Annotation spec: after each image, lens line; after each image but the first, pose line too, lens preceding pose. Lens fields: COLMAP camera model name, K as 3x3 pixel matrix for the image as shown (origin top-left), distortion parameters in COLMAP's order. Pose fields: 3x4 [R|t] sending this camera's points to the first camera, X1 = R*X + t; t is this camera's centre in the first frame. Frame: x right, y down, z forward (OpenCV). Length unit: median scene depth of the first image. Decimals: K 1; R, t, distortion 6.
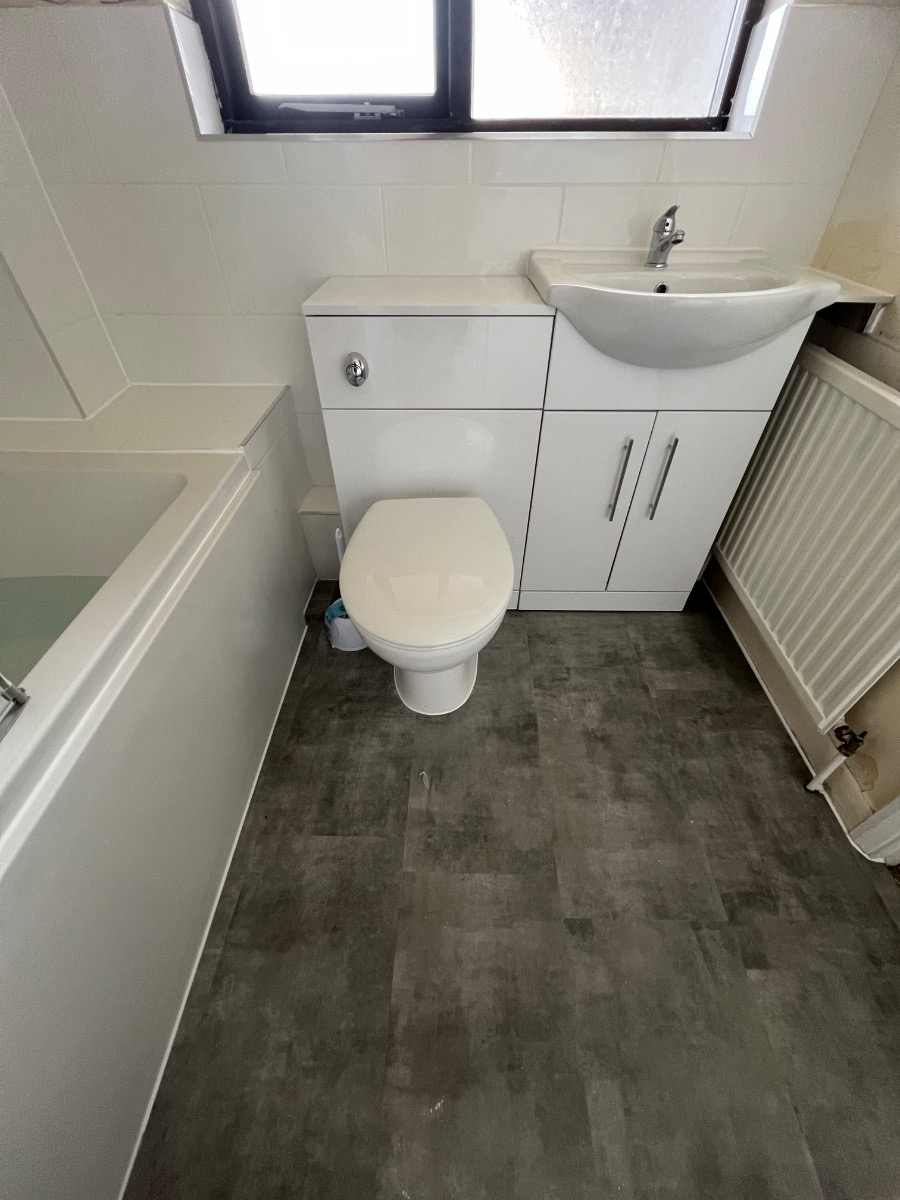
lens RADIAL K [[478.8, 0, 456.2], [0, 478.8, 596.3], [0, 0, 1]] dist [-0.000704, 0.000499]
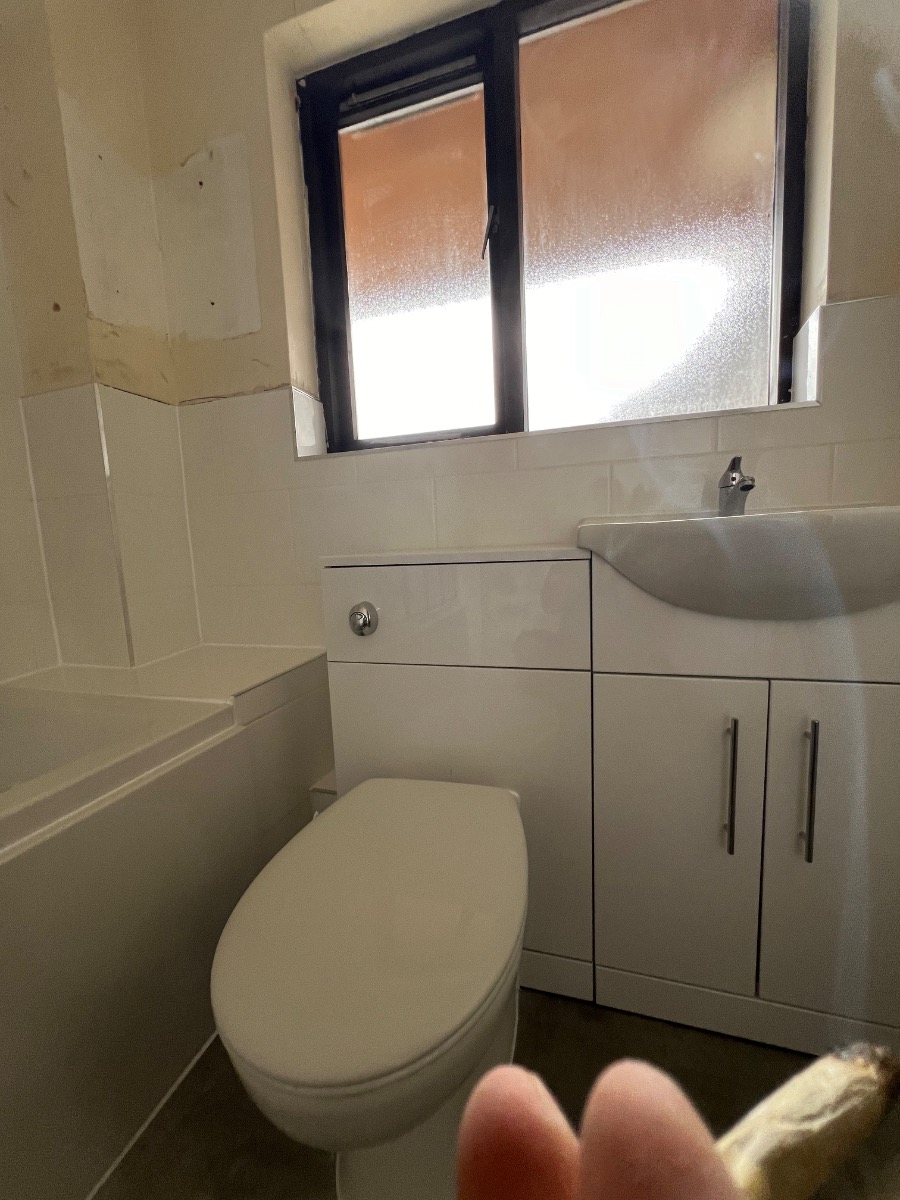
lens RADIAL K [[478.8, 0, 455.9], [0, 478.8, 593.3], [0, 0, 1]] dist [-0.000704, 0.000499]
pose [[0.959317, -0.009849, -0.282158, 0.199735], [-0.153101, 0.821541, -0.549209, -0.053410], [0.237213, 0.570065, 0.786611, 0.315658]]
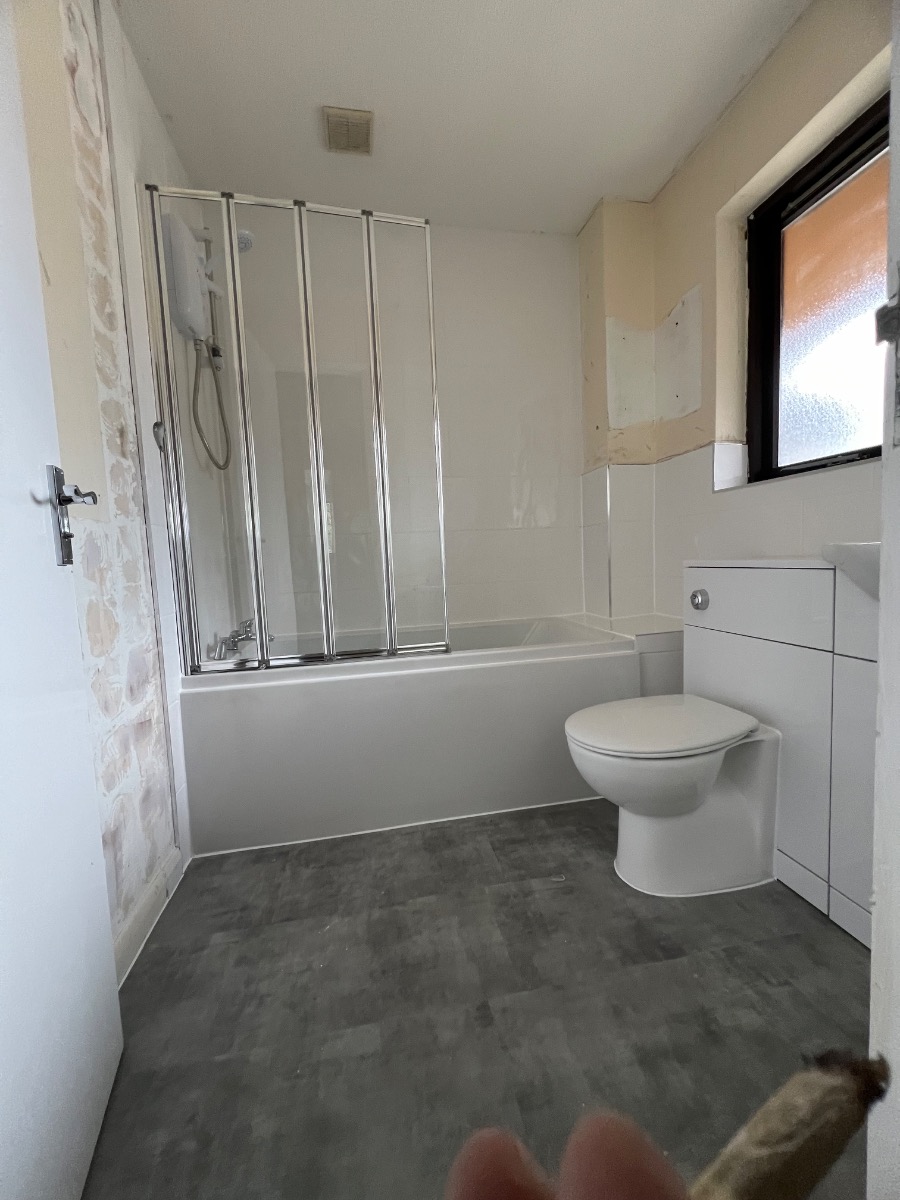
lens RADIAL K [[478.8, 0, 456.3], [0, 478.8, 598.8], [0, 0, 1]] dist [-0.000704, 0.000499]
pose [[0.207245, 0.075018, -0.975409, 1.024395], [-0.623858, 0.778149, -0.072704, 0.084642], [0.753559, 0.623584, 0.208068, 0.145677]]
